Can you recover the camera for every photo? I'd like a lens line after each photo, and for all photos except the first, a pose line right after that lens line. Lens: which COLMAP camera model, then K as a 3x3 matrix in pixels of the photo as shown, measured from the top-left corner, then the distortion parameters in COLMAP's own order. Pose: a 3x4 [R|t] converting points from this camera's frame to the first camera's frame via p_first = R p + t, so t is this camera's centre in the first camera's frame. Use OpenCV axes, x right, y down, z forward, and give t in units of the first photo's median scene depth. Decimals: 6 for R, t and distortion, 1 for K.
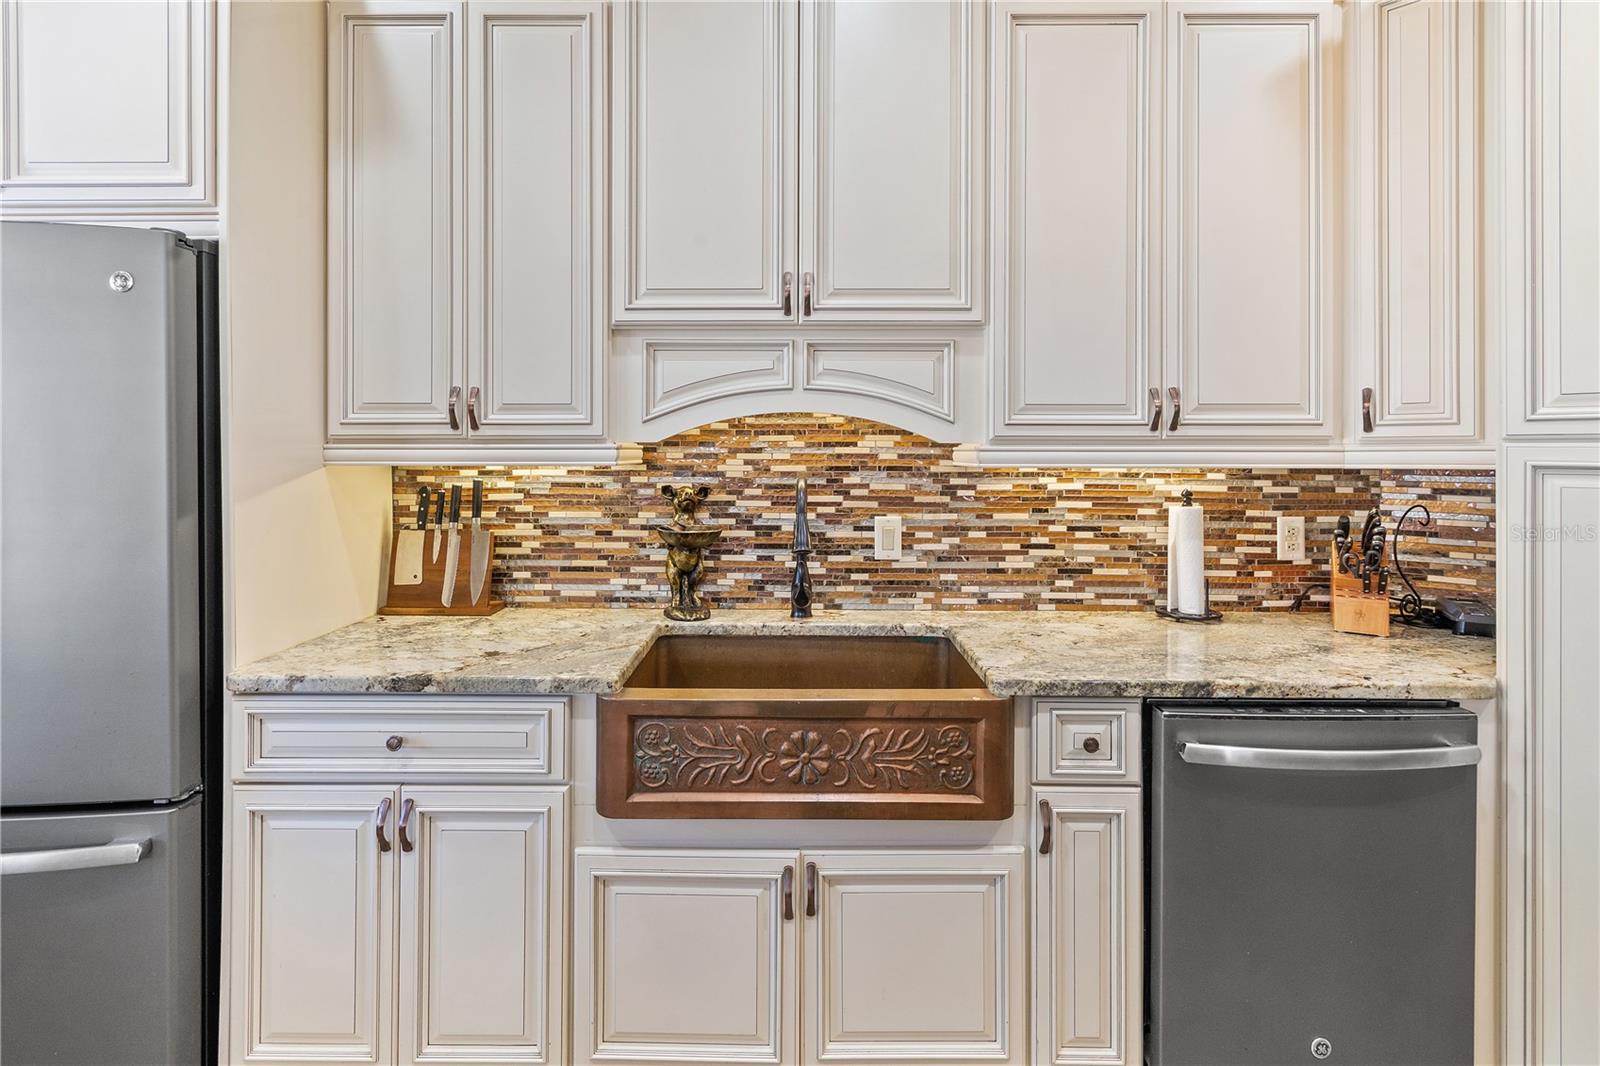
lens RADIAL K [[750.9, 0, 787.7], [0, 750.9, 454.6], [0, 0, 1]] dist [0.000626, -0.002080]
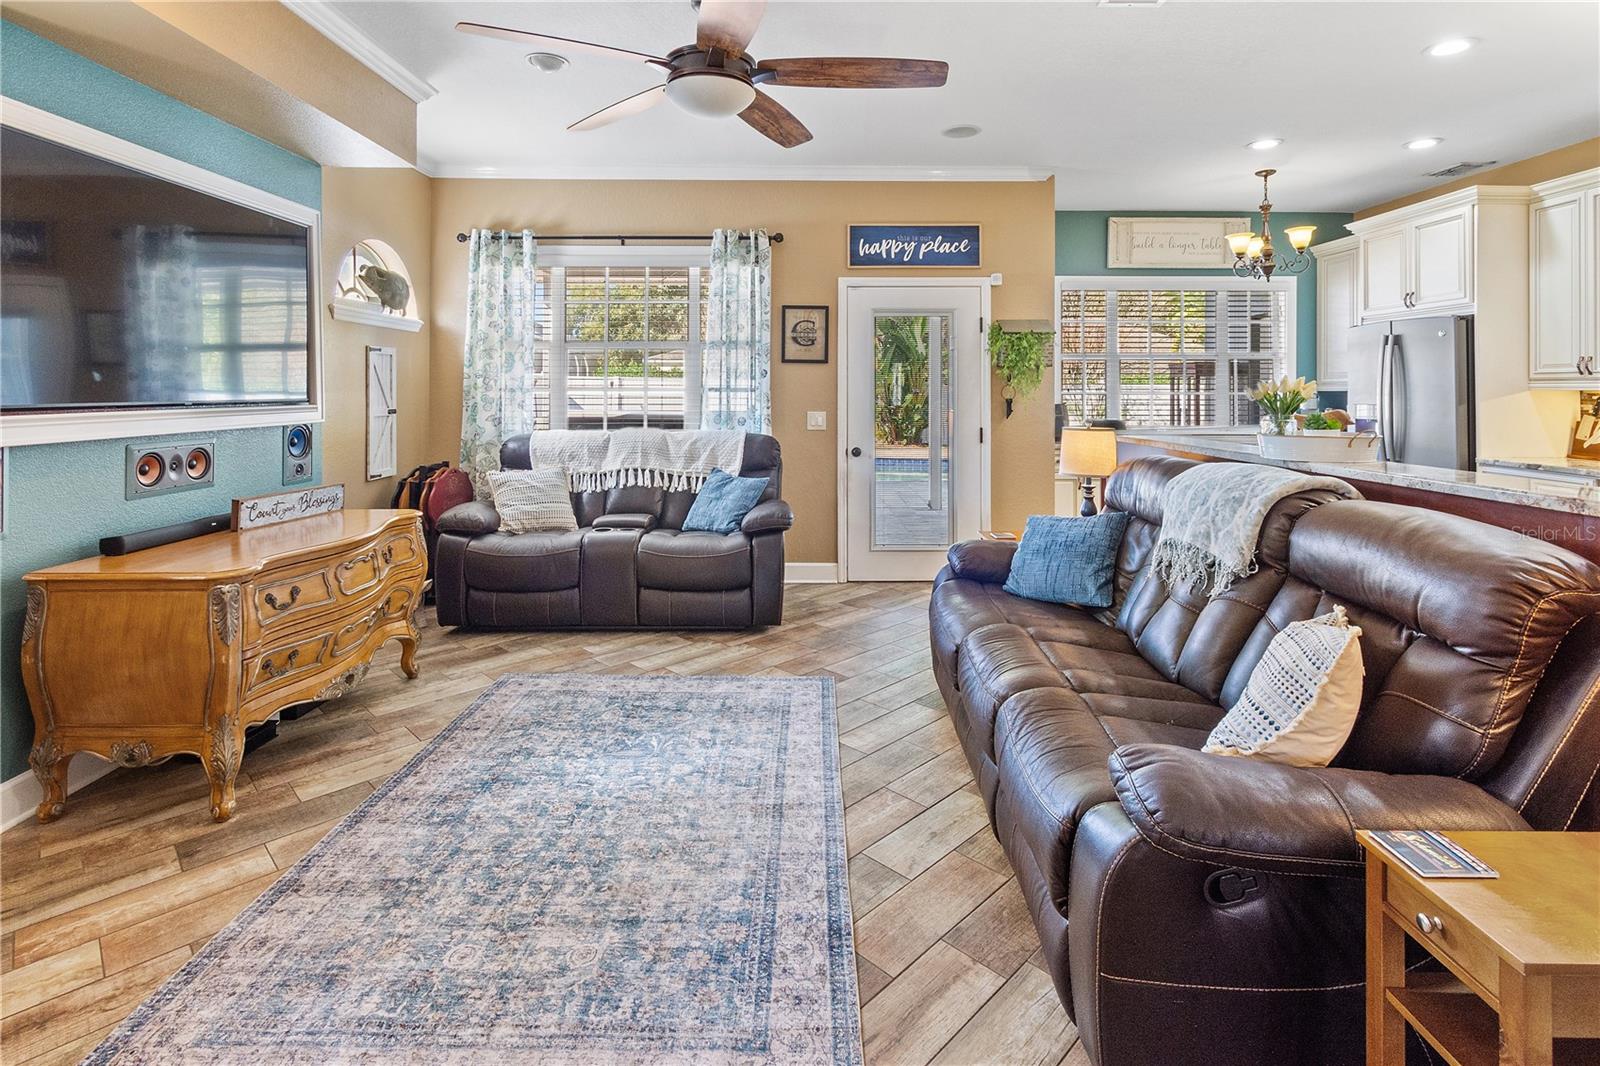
lens RADIAL K [[750.9, 0, 768.4], [0, 750.9, 393.5], [0, 0, 1]] dist [0.000626, -0.002080]
pose [[-0.005223, 0.006151, -0.999967, 1.617753], [0.001223, 0.999980, 0.006145, 0.006877], [0.999986, -0.001191, -0.005231, -1.297484]]
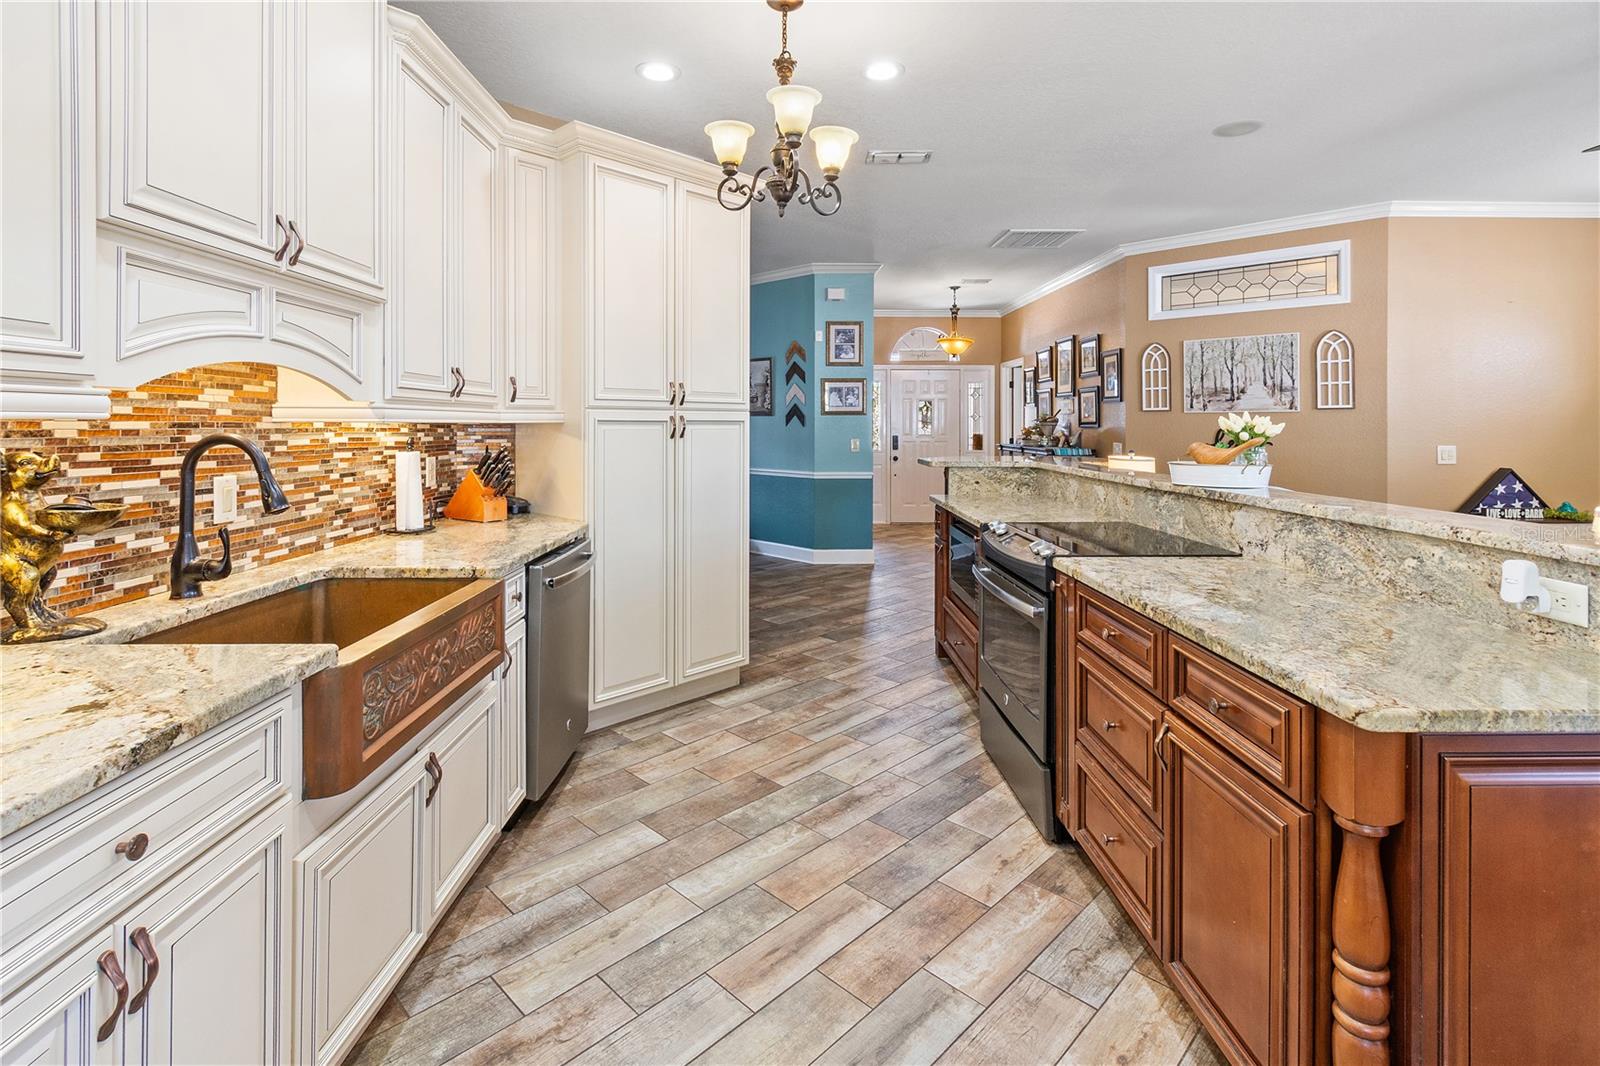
lens RADIAL K [[750.9, 0, 785.5], [0, 750.9, 441.8], [0, 0, 1]] dist [0.000626, -0.002080]
pose [[-0.010136, -0.024787, 0.999641, -0.806293], [-0.002689, 0.999690, 0.024761, 0.014403], [-0.999945, -0.002437, -0.010199, 0.313675]]
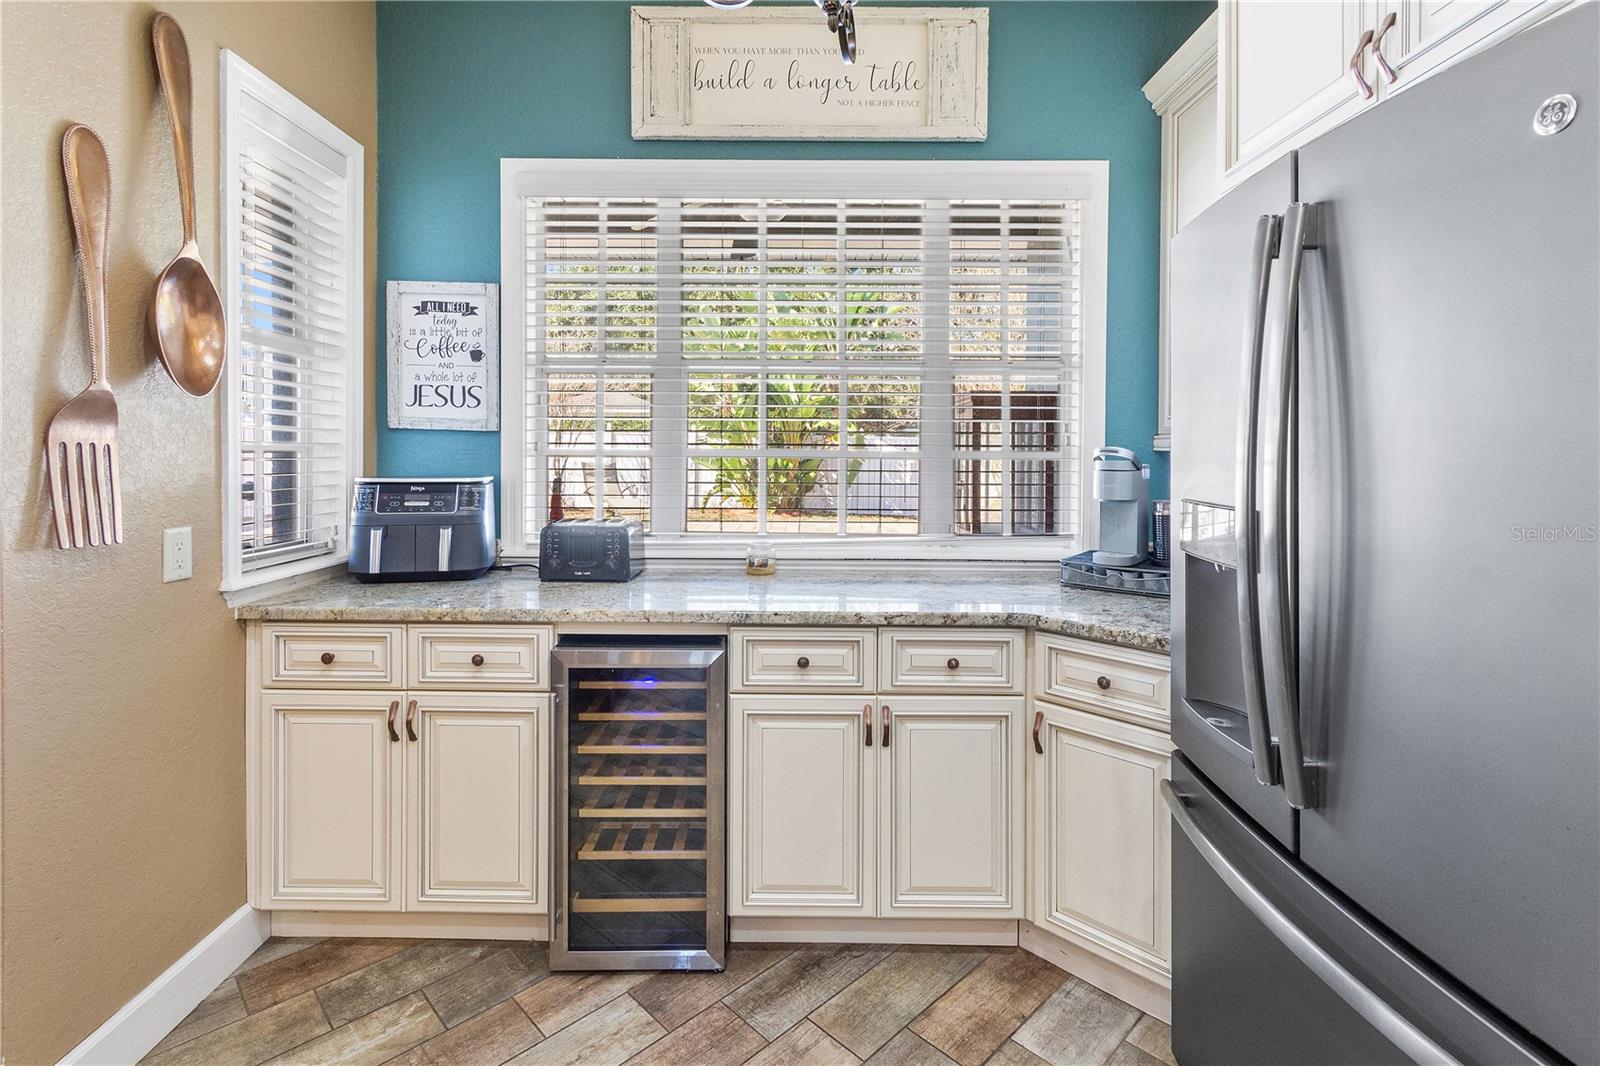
lens RADIAL K [[750.9, 0, 778.5], [0, 750.9, 446.1], [0, 0, 1]] dist [0.000626, -0.002080]
pose [[-0.000888, -0.002044, -0.999998, -0.204193], [-0.005203, 0.999984, -0.002039, 0.013436], [0.999986, 0.005201, -0.000899, 0.272897]]
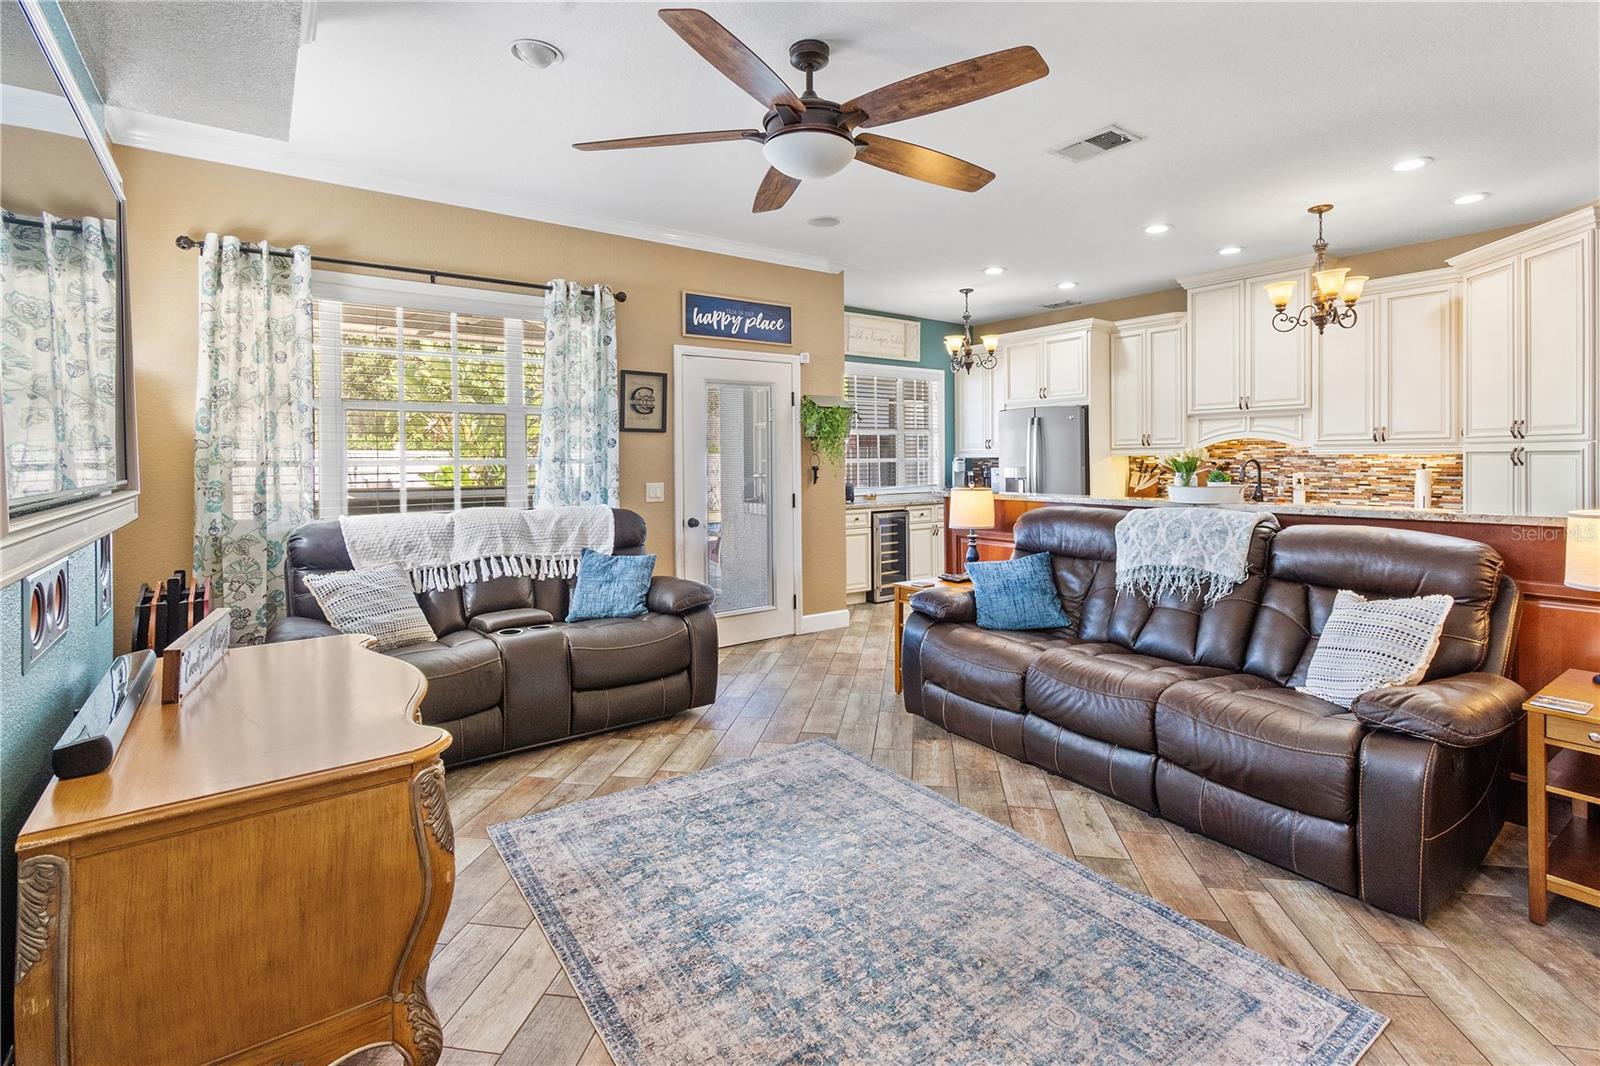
lens RADIAL K [[750.9, 0, 776.4], [0, 750.9, 471.2], [0, 0, 1]] dist [0.000626, -0.002080]
pose [[0.573946, 0.009404, -0.818839, 1.306408], [0.009760, 0.999784, 0.018323, 0.005011], [0.818835, -0.018508, 0.573730, -2.194116]]
